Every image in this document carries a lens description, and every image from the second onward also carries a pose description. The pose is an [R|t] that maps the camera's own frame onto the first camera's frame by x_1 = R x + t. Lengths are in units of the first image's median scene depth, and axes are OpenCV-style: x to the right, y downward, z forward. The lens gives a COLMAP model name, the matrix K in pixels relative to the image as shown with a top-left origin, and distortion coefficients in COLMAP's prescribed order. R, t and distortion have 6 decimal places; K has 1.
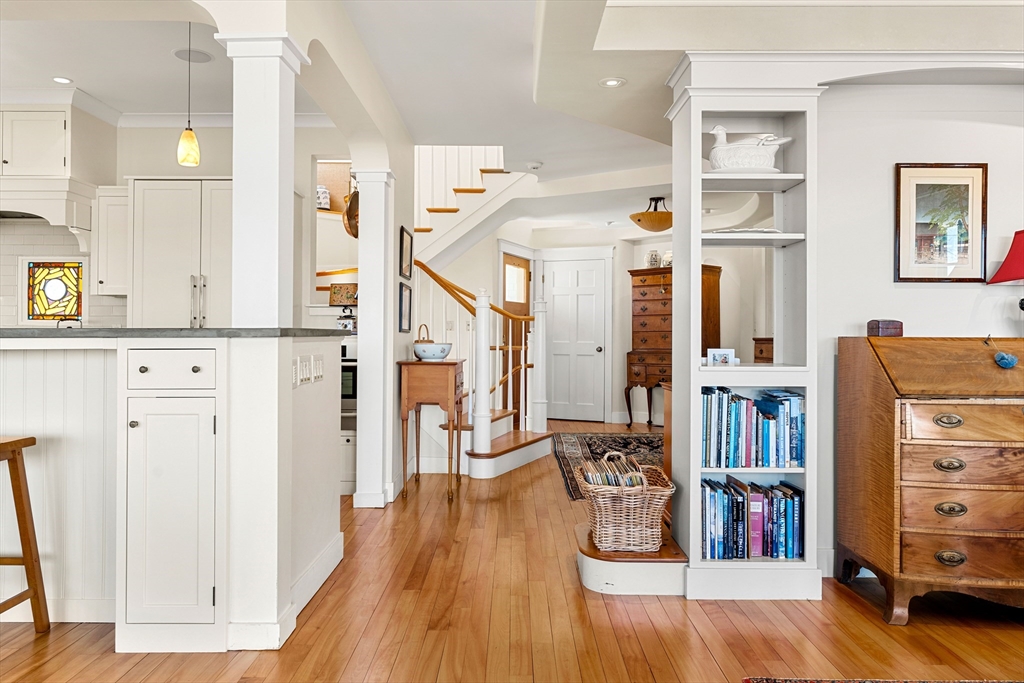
lens RADIAL K [[728.7, 0, 511.5], [0, 728.7, 336.0], [0, 0, 1]] dist [0.000877, 0.000759]
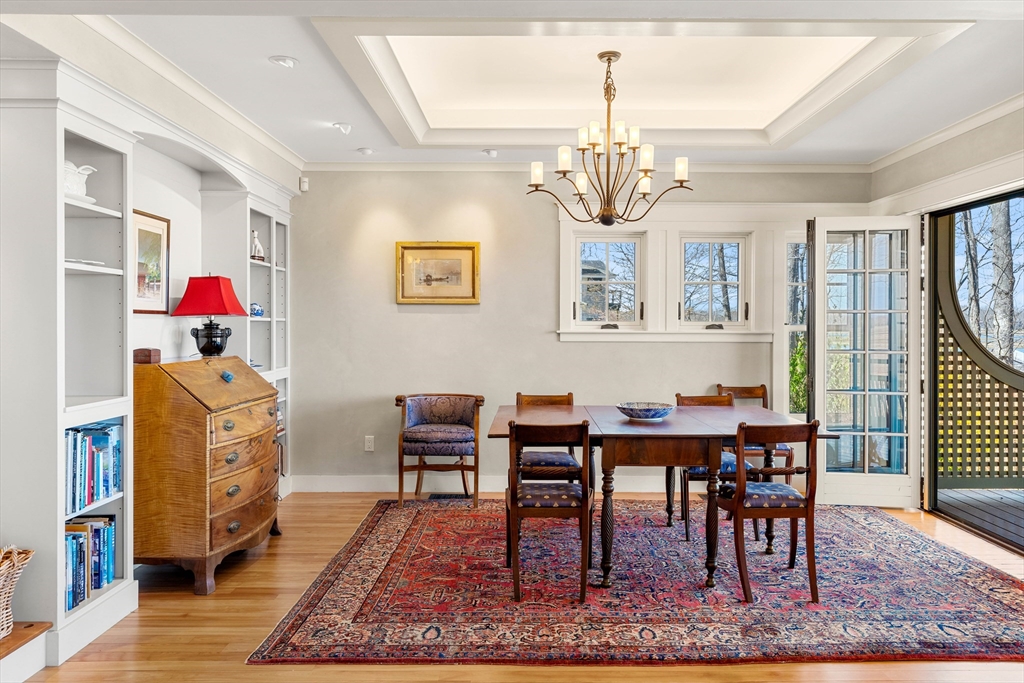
lens RADIAL K [[728.7, 0, 515.4], [0, 728.7, 337.6], [0, 0, 1]] dist [0.000877, 0.000759]
pose [[-0.005471, -0.021705, 0.999749, -0.651293], [-0.002582, 0.999761, 0.021691, -0.066405], [-0.999982, -0.002462, -0.005526, 0.436660]]
